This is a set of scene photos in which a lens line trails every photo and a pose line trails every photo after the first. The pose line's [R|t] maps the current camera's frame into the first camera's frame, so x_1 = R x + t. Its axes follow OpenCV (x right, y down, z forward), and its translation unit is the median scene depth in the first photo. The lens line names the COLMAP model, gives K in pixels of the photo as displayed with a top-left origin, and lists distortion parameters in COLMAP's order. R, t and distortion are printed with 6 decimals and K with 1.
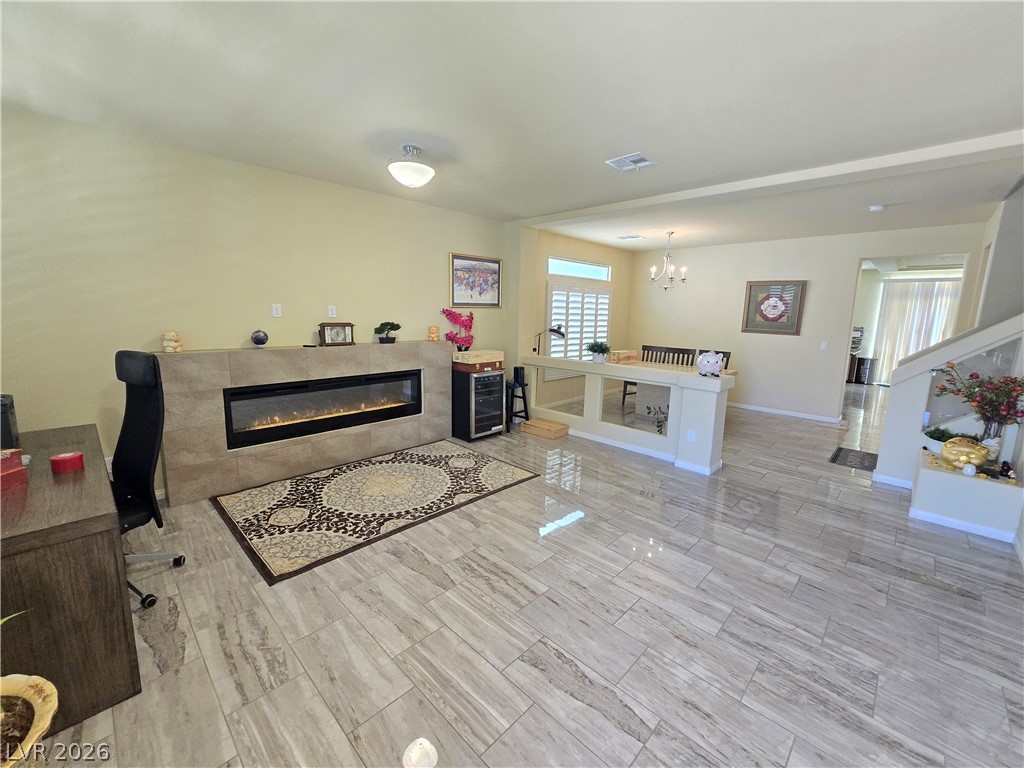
lens RADIAL K [[420.1, 0, 511.2], [0, 420.1, 381.5], [0, 0, 1]] dist [-0.002217, -0.000253]
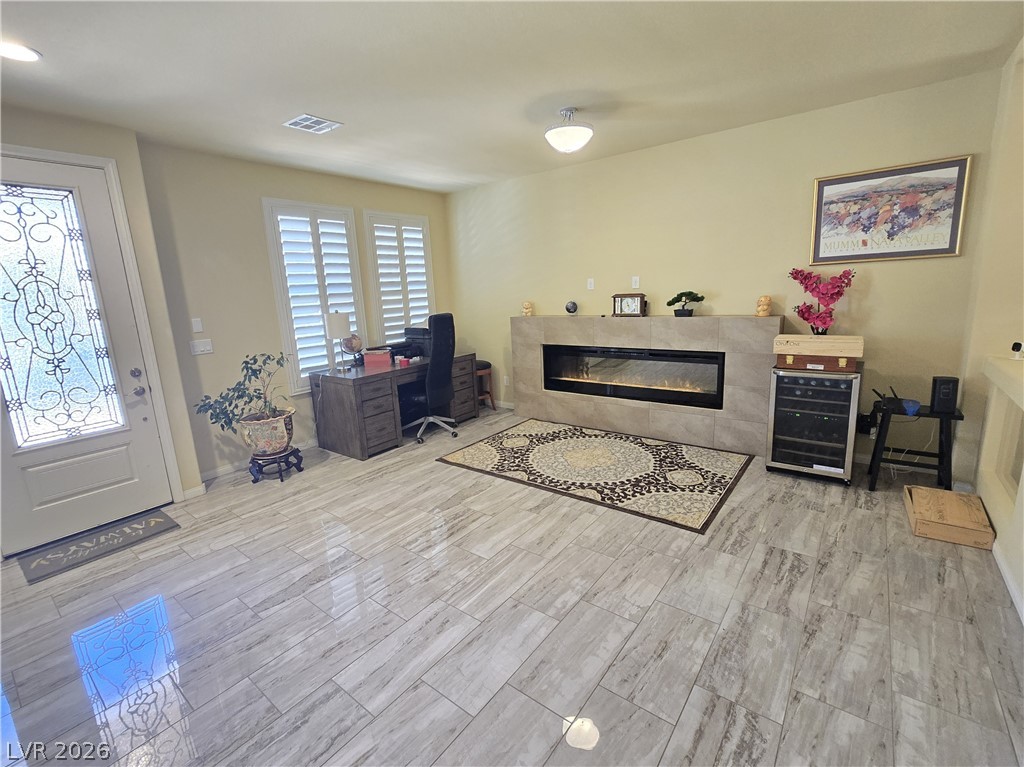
lens RADIAL K [[459.9, 0, 510.2], [0, 459.9, 379.1], [0, 0, 1]] dist [-0.003364, 0.000228]
pose [[0.109582, 0.169537, -0.979413, 0.666666], [-0.116575, 0.980739, 0.156723, -0.078827], [0.987118, 0.097001, 0.127235, 0.597727]]
